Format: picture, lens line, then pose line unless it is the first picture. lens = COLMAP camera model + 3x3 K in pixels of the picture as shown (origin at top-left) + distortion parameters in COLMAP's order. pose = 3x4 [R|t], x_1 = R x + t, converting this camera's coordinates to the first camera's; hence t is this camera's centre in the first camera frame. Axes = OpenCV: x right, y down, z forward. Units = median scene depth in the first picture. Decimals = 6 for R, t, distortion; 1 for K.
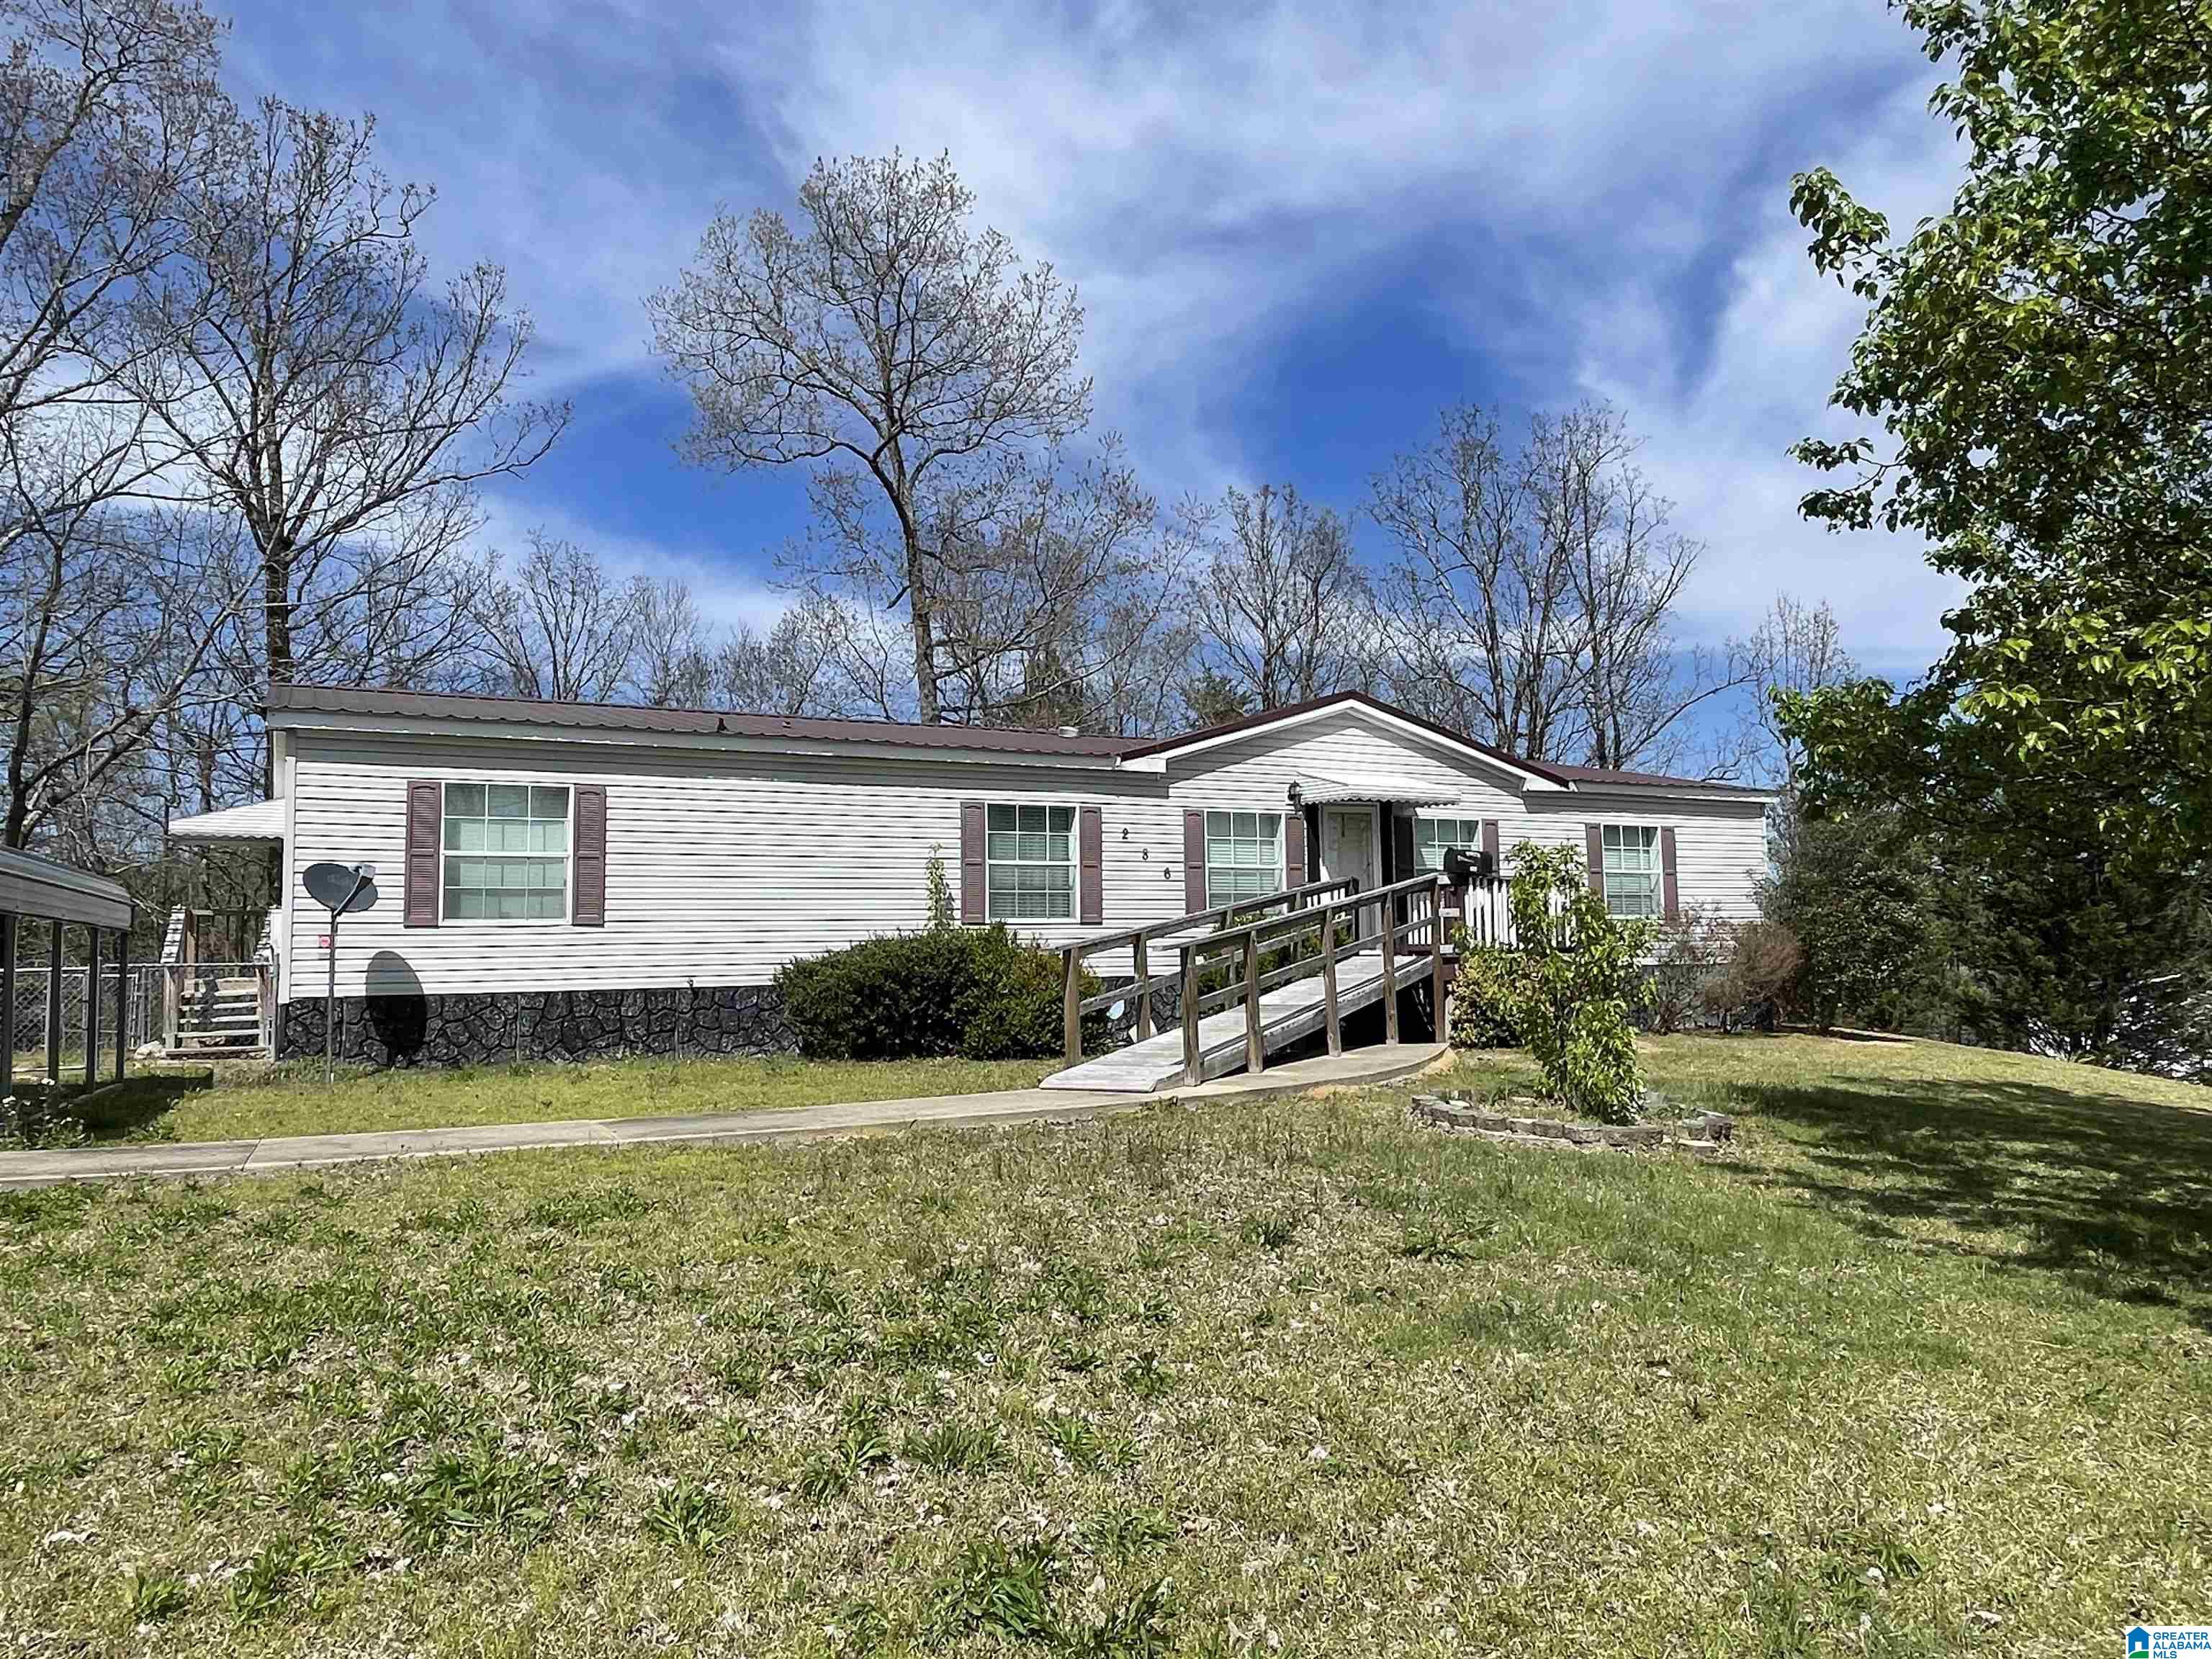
lens RADIAL K [[1517.9, 0, 1105.5], [0, 1517.9, 821.1], [0, 0, 1]] dist [0.005962, -0.015822]
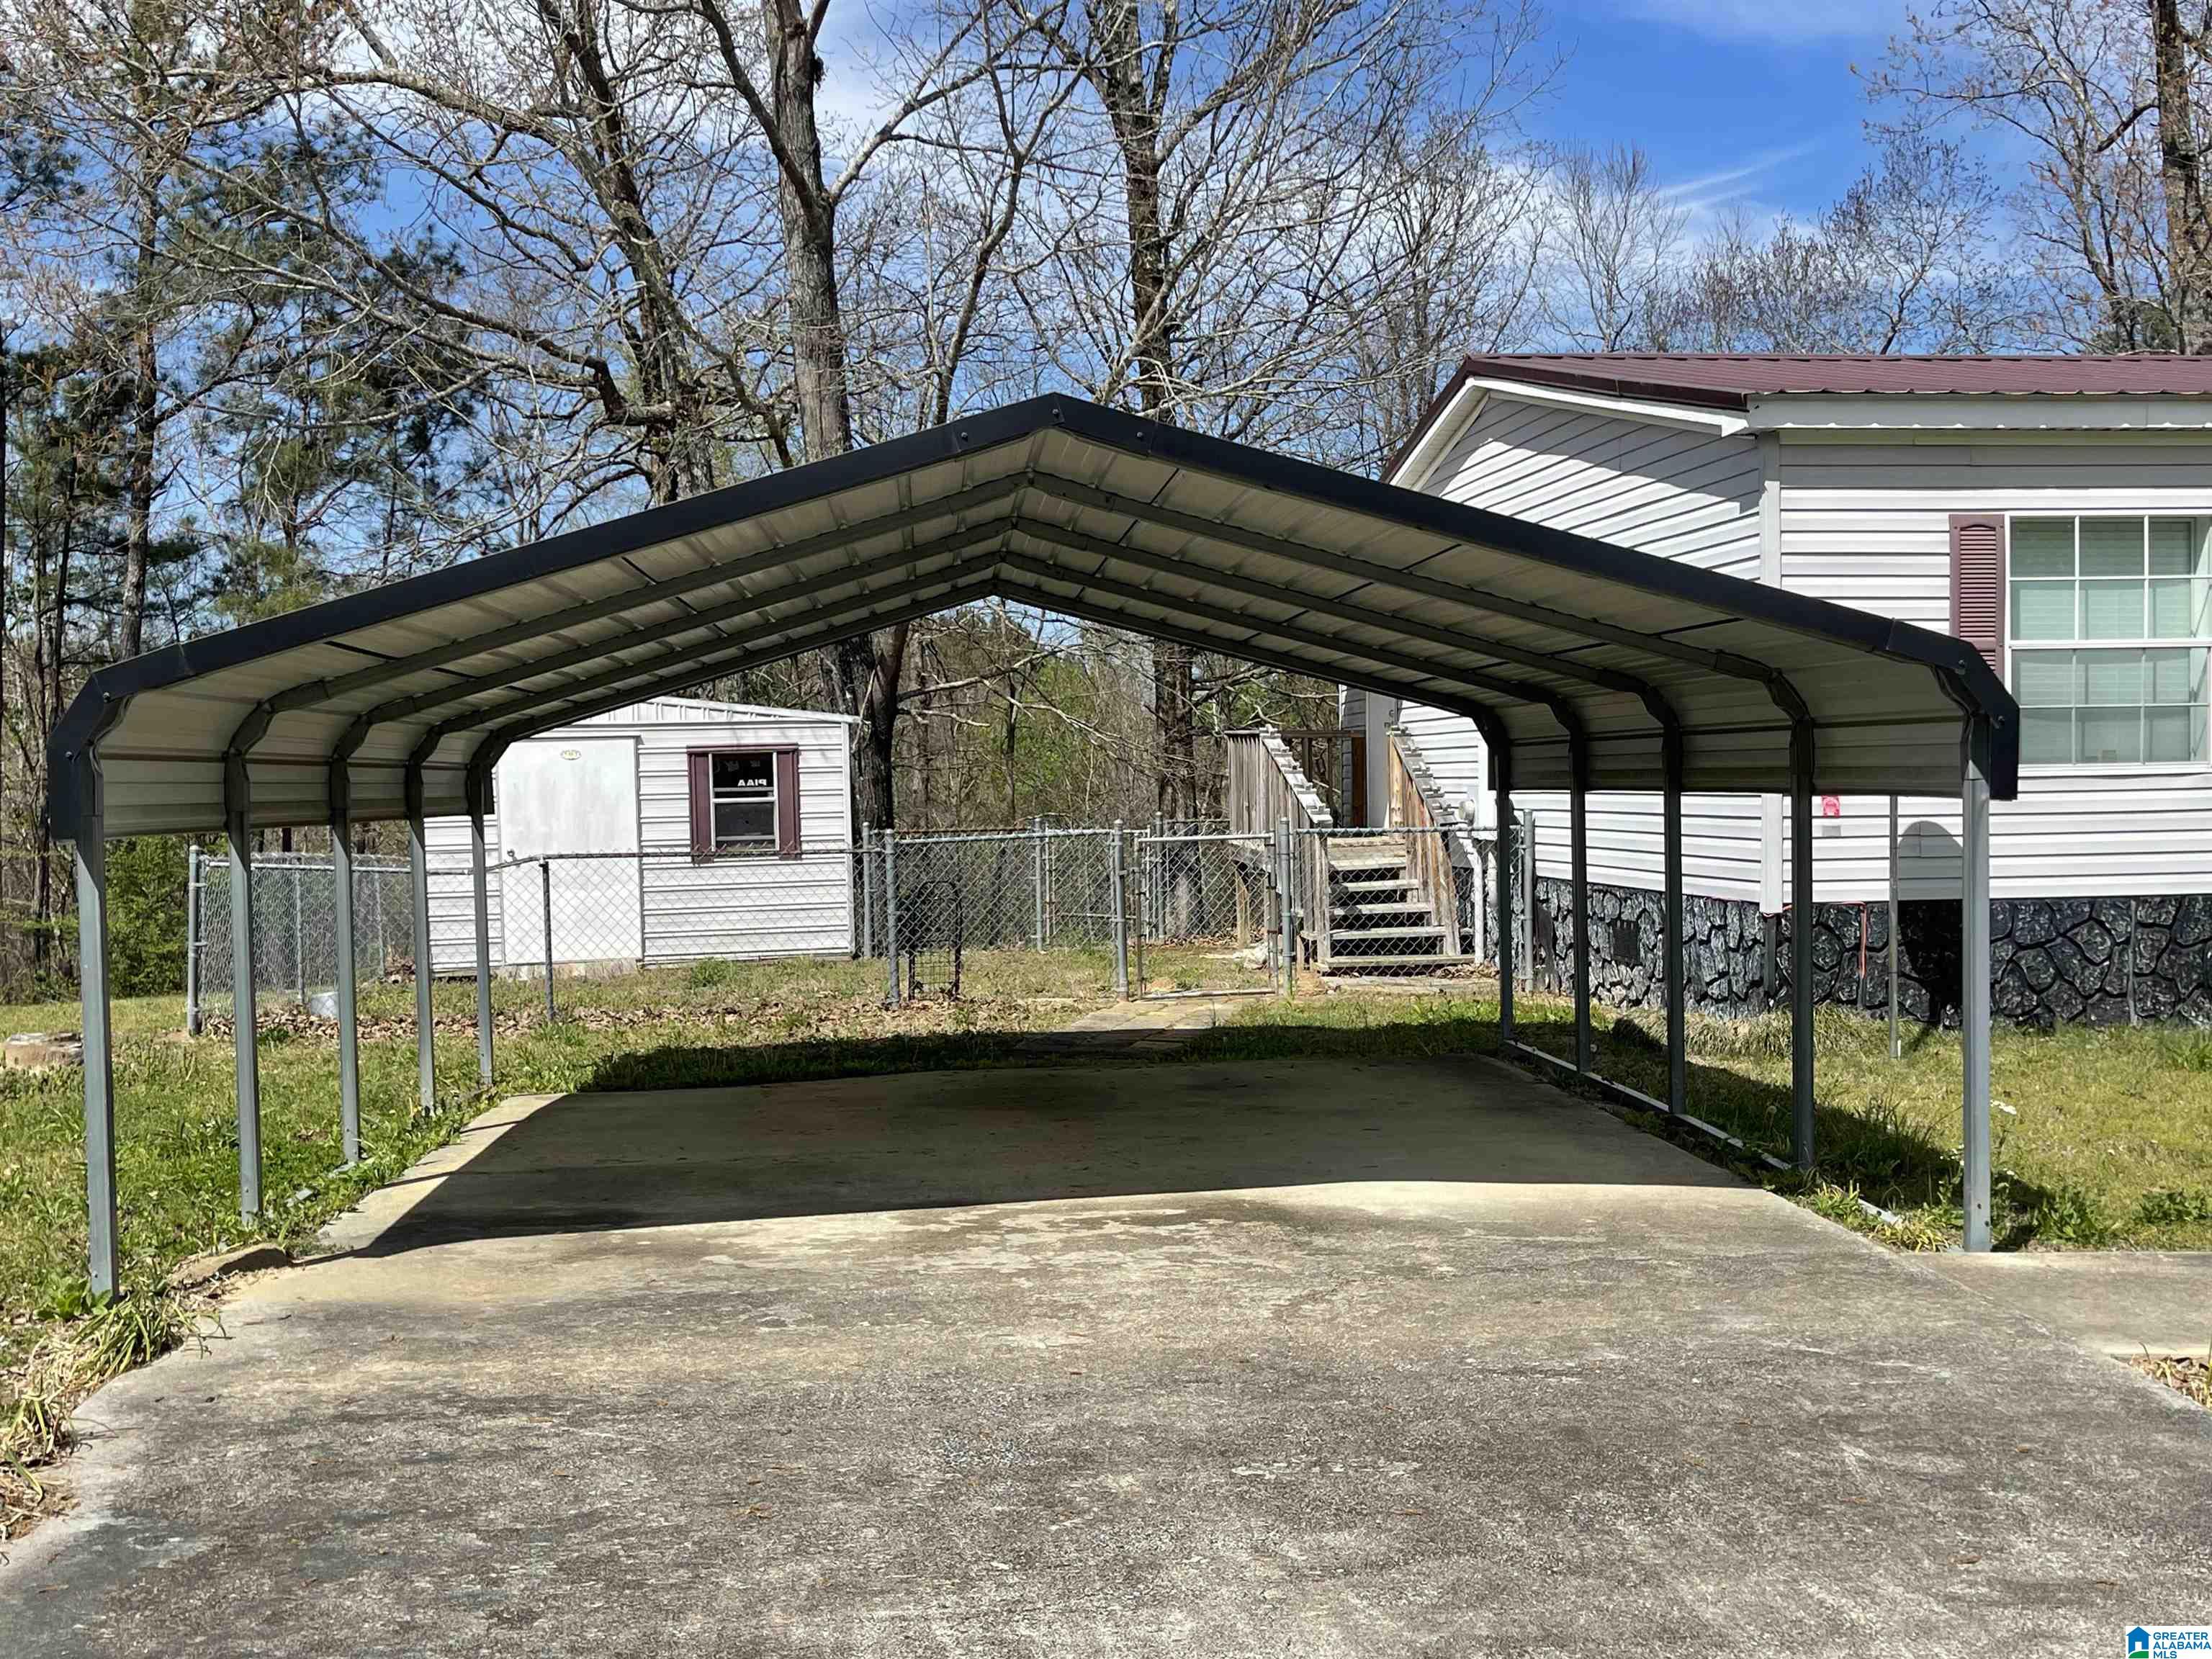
lens RADIAL K [[2412.0, 0, 1110.0], [0, 2412.0, 834.0], [0, 0, 1]] dist [0.103410, 0.000000]
pose [[0.938100, 0.009951, -0.346221, -0.355143], [0.032177, 0.992761, 0.115717, -0.020030], [0.344866, -0.119694, 0.930989, 0.041282]]
